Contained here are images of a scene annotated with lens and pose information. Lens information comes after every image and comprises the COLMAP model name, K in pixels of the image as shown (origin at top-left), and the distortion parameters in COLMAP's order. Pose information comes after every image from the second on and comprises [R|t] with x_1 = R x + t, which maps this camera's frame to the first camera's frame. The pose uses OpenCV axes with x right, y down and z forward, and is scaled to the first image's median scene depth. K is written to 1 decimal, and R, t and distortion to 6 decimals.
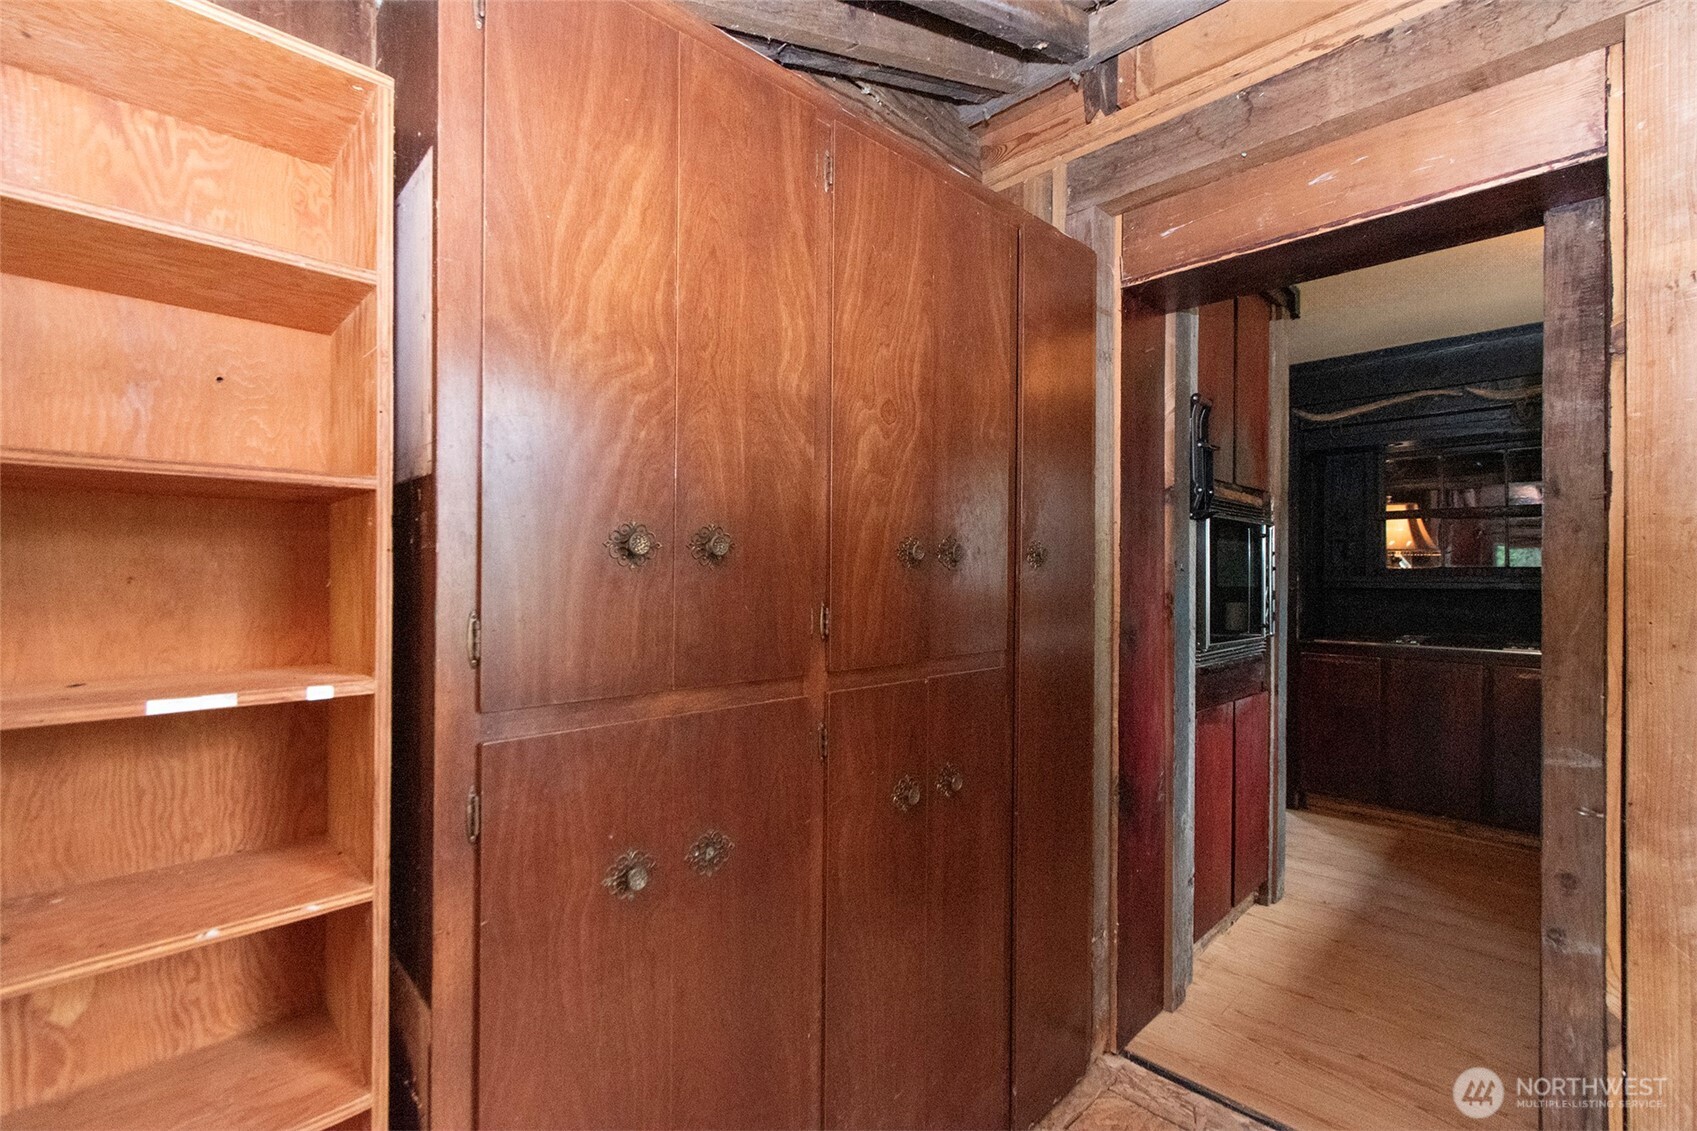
lens RADIAL K [[743.3, 0, 842.3], [0, 743.3, 566.9], [0, 0, 1]] dist [0.000685, 0.000071]
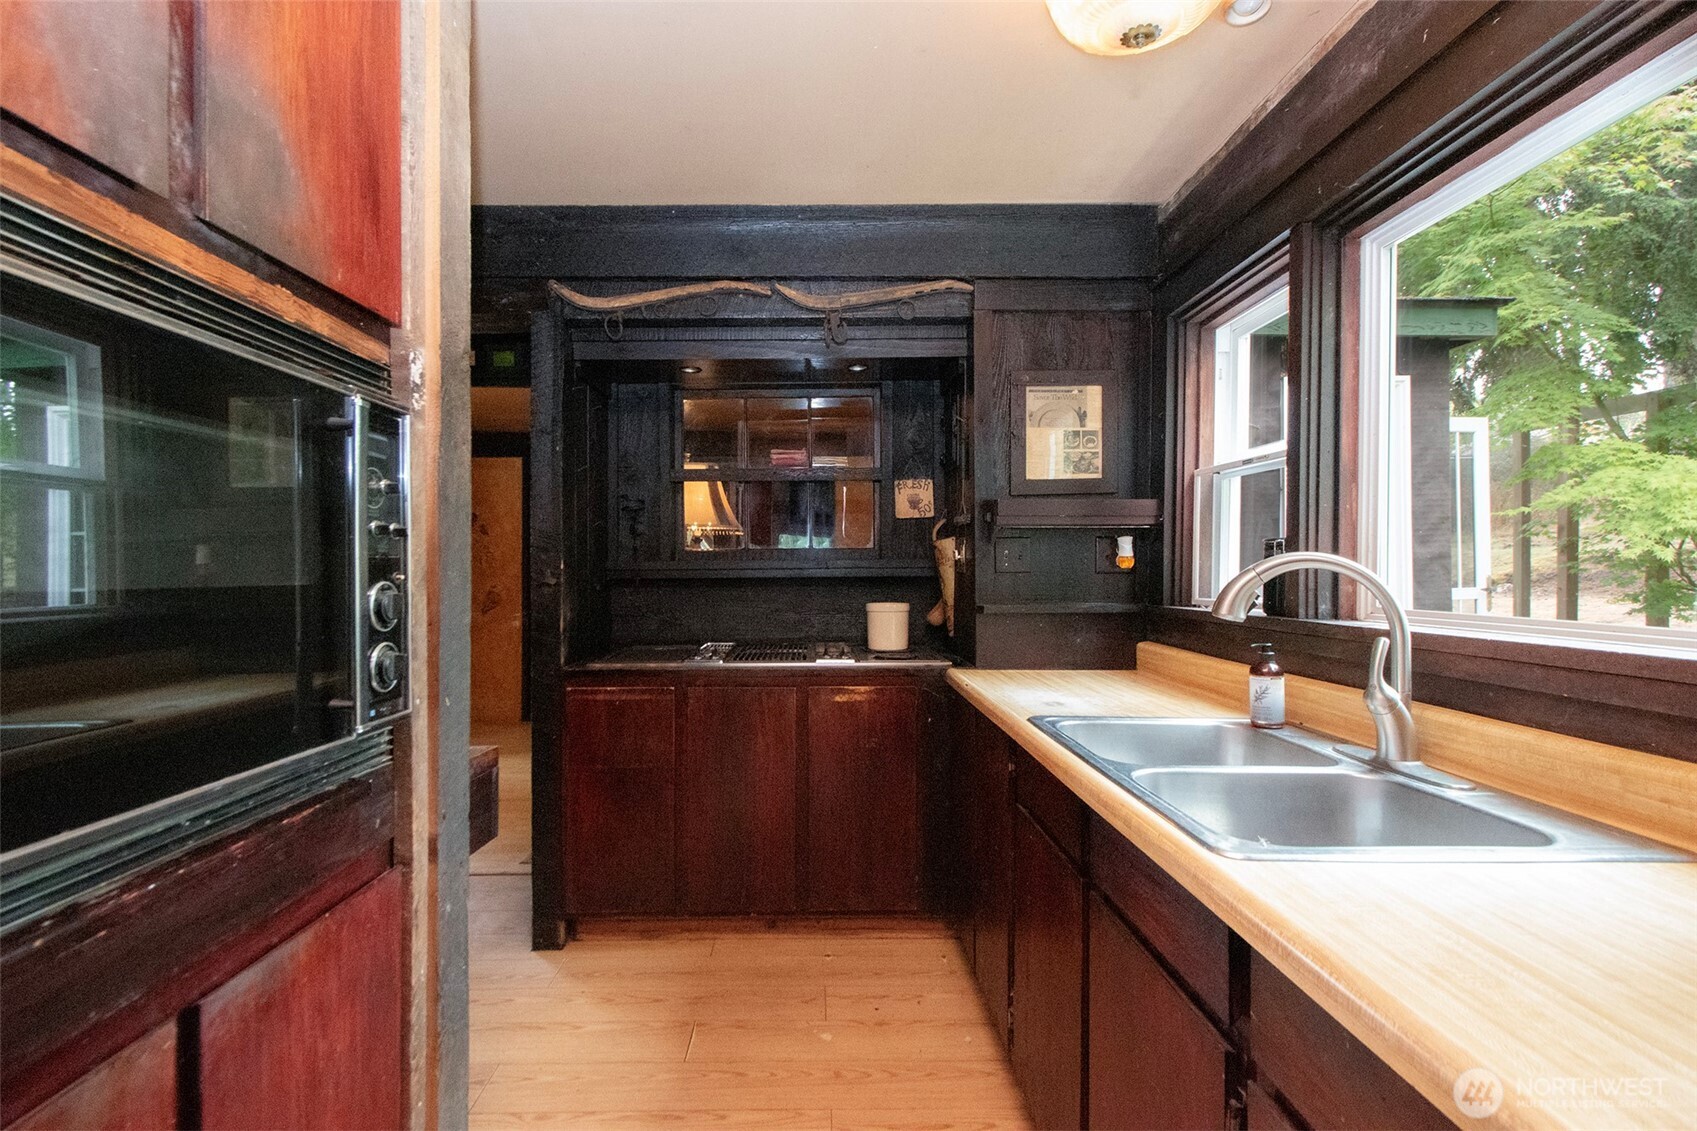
lens RADIAL K [[743.3, 0, 841.8], [0, 743.3, 568.6], [0, 0, 1]] dist [0.000685, 0.000071]
pose [[0.678069, -0.013156, 0.734880, 0.323940], [0.004633, 0.999896, 0.013625, 0.011014], [-0.734984, -0.005833, 0.678060, 0.424090]]
